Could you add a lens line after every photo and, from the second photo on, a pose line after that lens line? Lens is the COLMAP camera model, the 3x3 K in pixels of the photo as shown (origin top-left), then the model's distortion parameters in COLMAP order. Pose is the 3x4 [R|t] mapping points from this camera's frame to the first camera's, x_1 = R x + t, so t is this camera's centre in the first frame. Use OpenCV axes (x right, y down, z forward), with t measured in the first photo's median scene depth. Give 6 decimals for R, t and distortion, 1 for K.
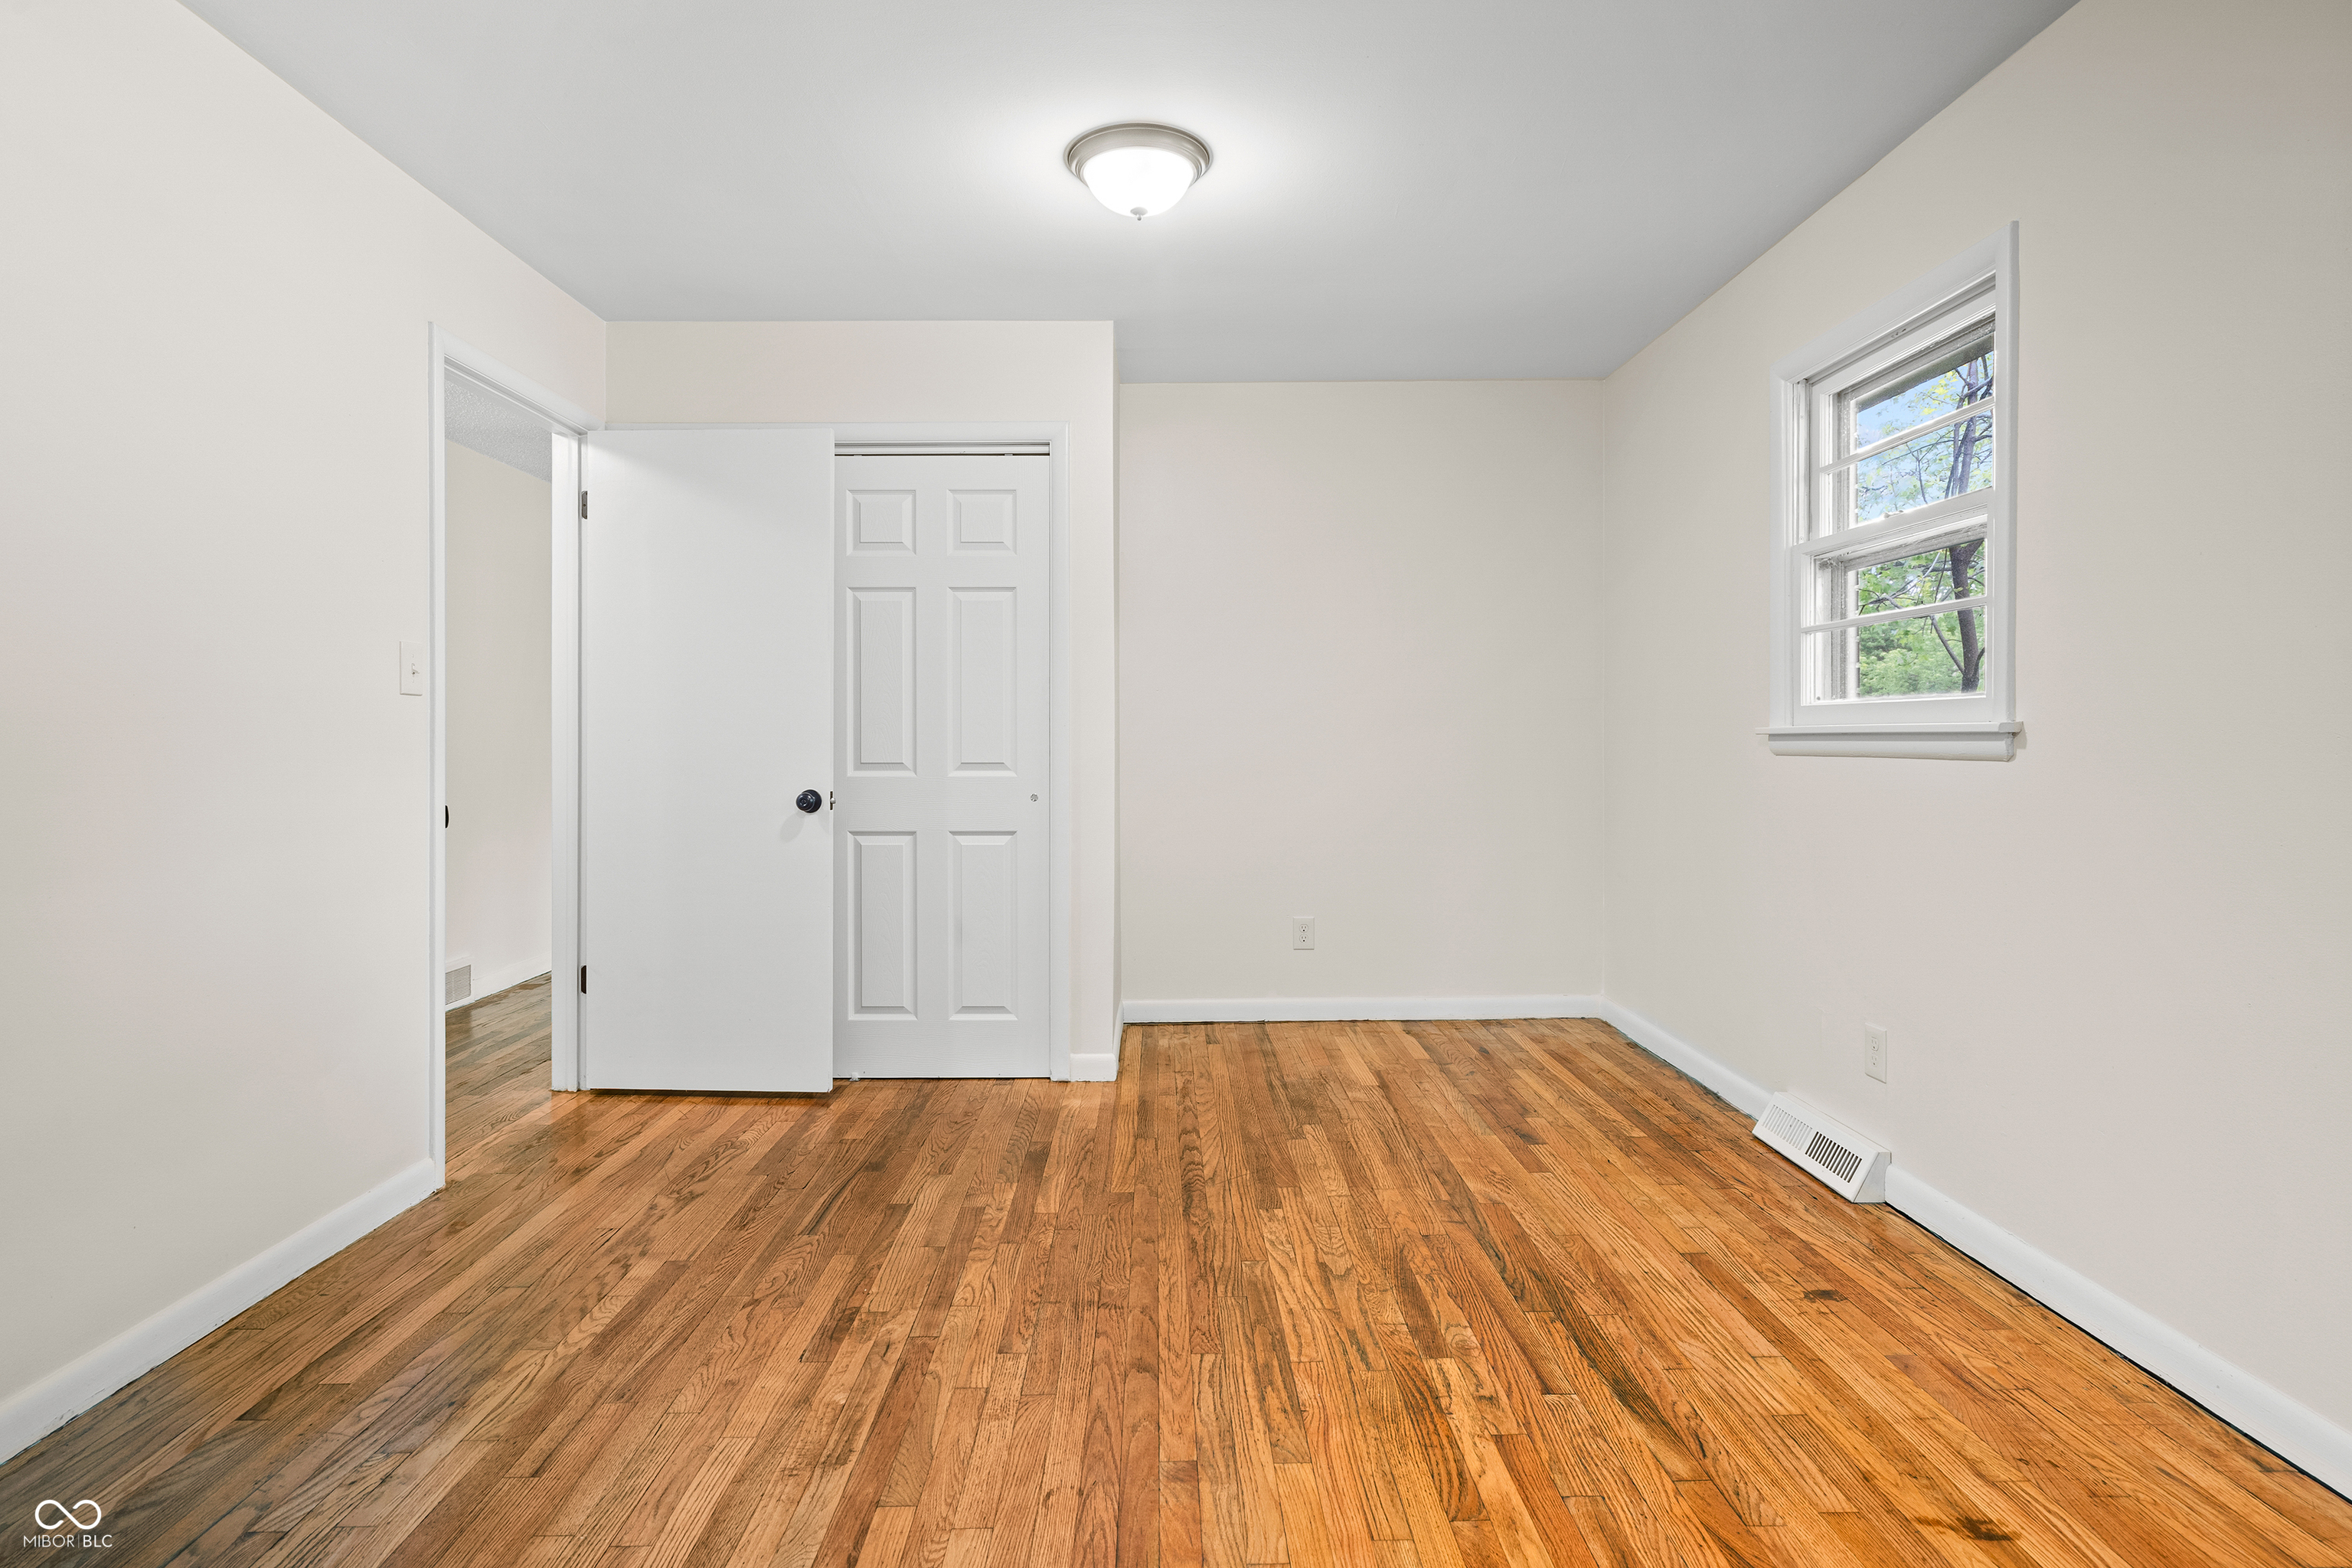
lens RADIAL K [[1194.2, 0, 1167.3], [0, 1194.2, 730.8], [0, 0, 1]] dist [0.001449, 0.000194]
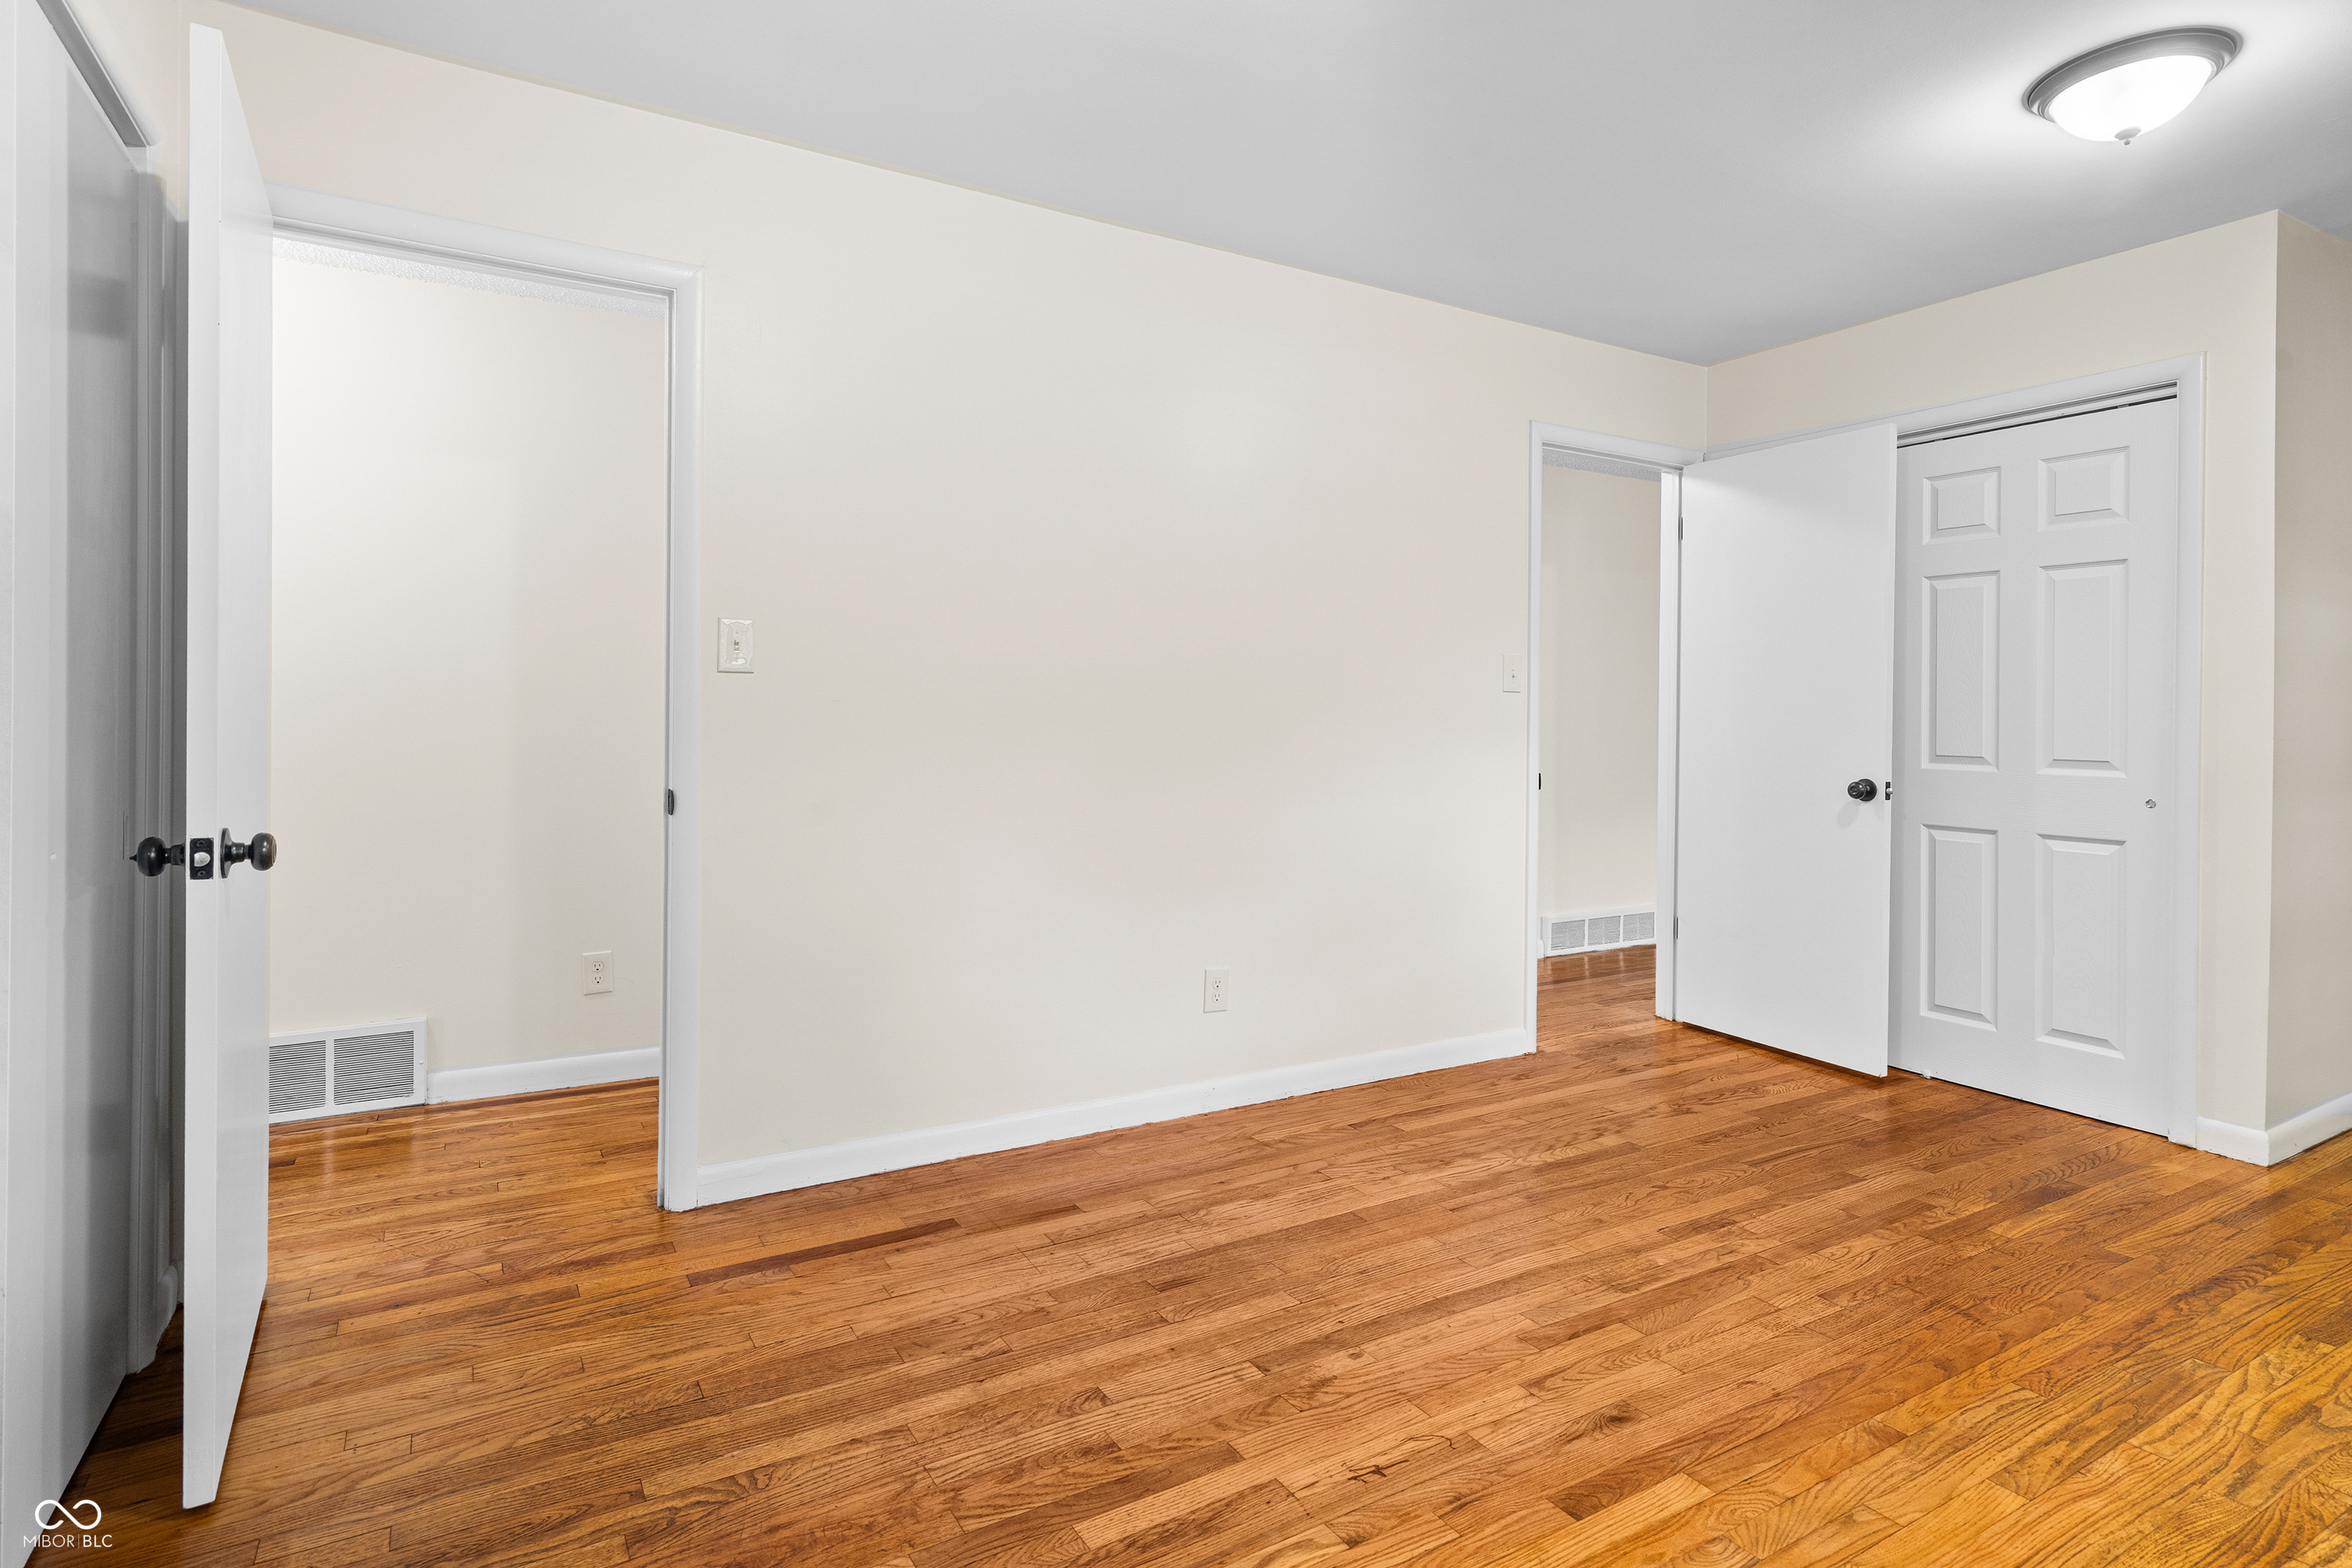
lens RADIAL K [[1194.2, 0, 1167.3], [0, 1194.2, 730.8], [0, 0, 1]] dist [0.001449, 0.000194]
pose [[0.499084, 0.020493, -0.866312, 0.396211], [-0.009114, 0.999789, 0.018400, -0.007691], [0.866506, -0.001288, 0.499165, -0.046998]]
